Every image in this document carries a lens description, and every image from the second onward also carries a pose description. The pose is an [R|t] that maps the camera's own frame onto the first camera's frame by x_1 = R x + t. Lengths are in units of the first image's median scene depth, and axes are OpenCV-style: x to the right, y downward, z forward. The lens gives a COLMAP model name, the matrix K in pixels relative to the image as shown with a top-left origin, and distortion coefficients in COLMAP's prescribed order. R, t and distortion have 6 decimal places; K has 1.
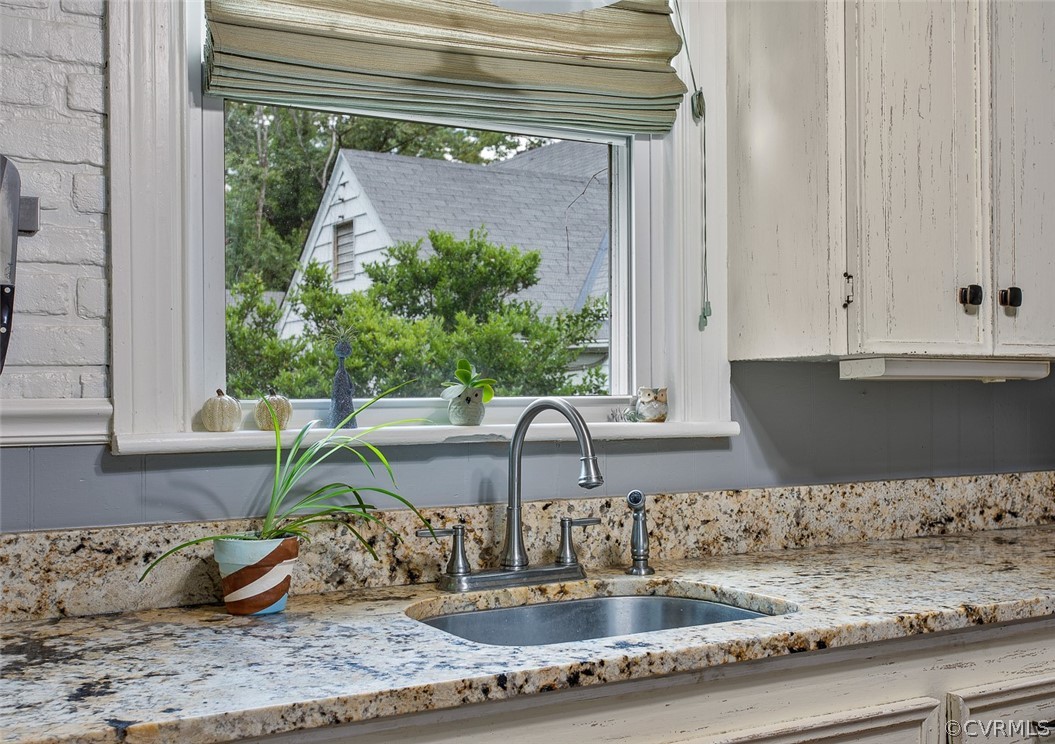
lens RADIAL K [[1284.5, 0, 527.8], [0, 1284.5, 370.4], [0, 0, 1]] dist [0.015363, 0.000000]
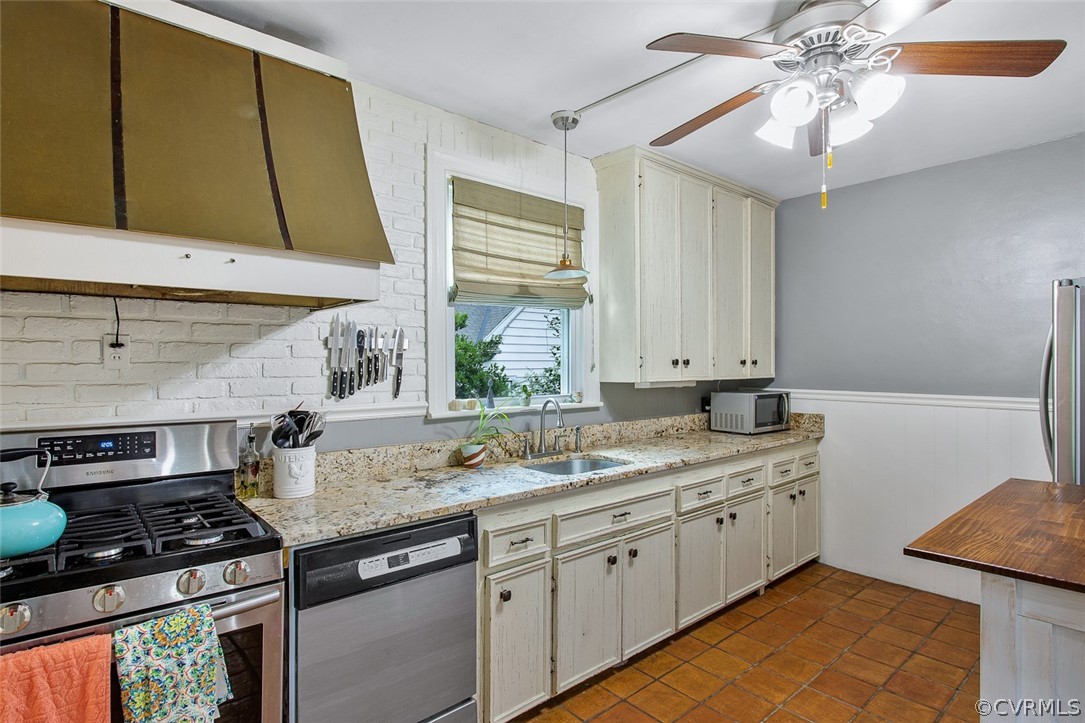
lens RADIAL K [[567.9, 0, 543.2], [0, 567.9, 362.7], [0, 0, 1]] dist [-0.003758, 0.000000]
pose [[0.984962, 0.004145, 0.172719, -0.245119], [-0.005284, 0.999967, 0.006133, -0.071256], [-0.172688, -0.006953, 0.984952, -0.363797]]
